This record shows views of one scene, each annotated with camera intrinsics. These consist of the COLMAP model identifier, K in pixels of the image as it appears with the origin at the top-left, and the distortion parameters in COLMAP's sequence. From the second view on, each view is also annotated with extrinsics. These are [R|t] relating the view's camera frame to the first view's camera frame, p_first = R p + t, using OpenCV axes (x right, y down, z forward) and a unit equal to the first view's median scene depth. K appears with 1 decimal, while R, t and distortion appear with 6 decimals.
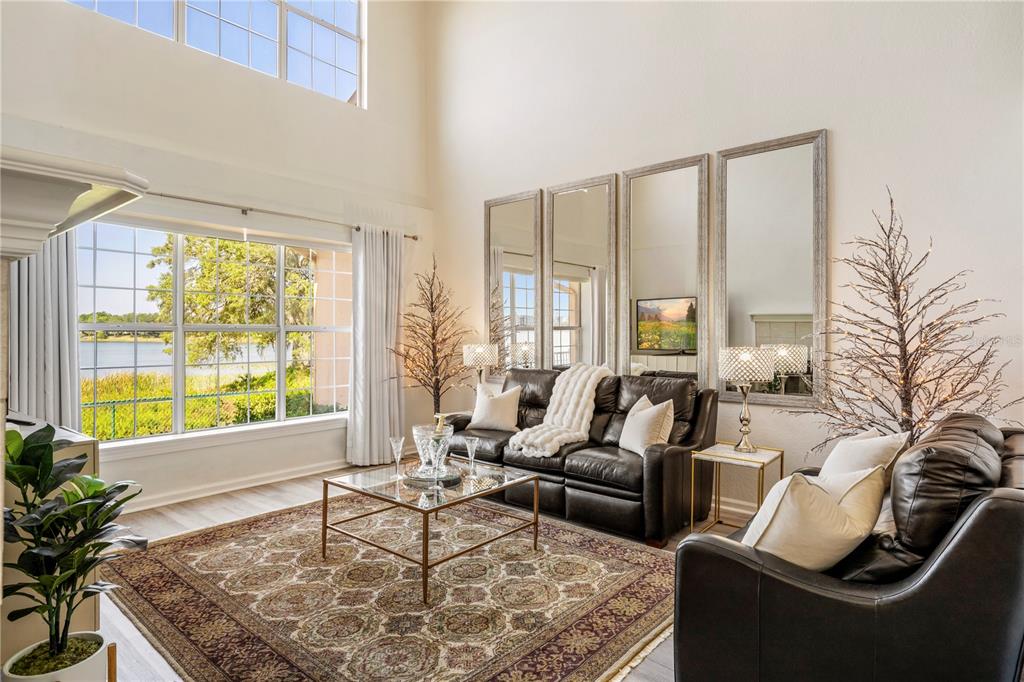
lens RADIAL K [[552.7, 0, 512.0], [0, 552.7, 341.0], [0, 0, 1]] dist [0.000269, 0.000359]
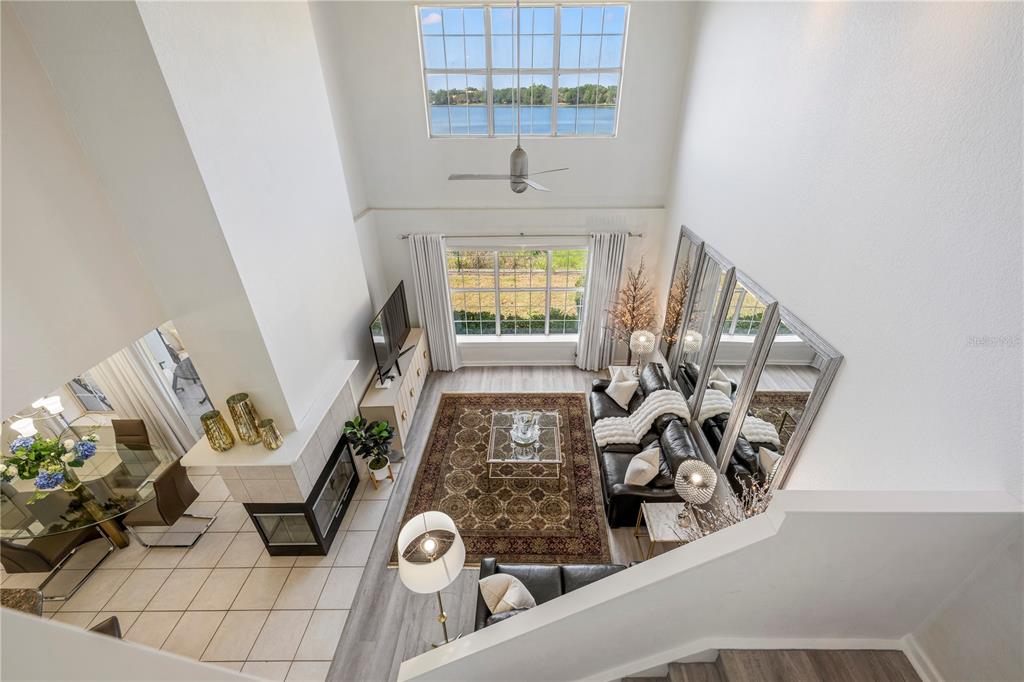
lens RADIAL K [[419.5, 0, 526.1], [0, 419.5, 346.4], [0, 0, 1]] dist [-0.000042, -0.000051]
pose [[0.648939, 0.381921, -0.658038, 0.599951], [-0.004982, 0.866998, 0.498287, -0.650747], [0.760824, -0.320080, 0.564532, 0.153548]]
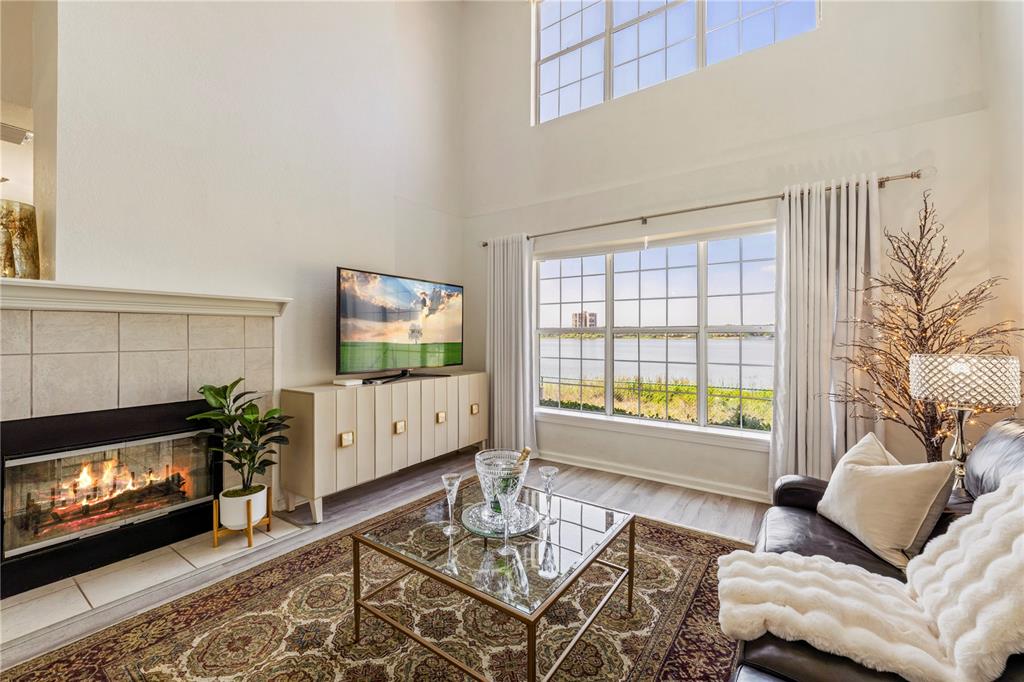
lens RADIAL K [[410.2, 0, 500.5], [0, 410.2, 335.1], [0, 0, 1]] dist [0.000347, 0.000002]
pose [[0.089844, -0.005814, -0.995939, 0.313813], [-0.007181, 0.999953, -0.006486, -0.005337], [0.995930, 0.007735, 0.089799, 0.720035]]
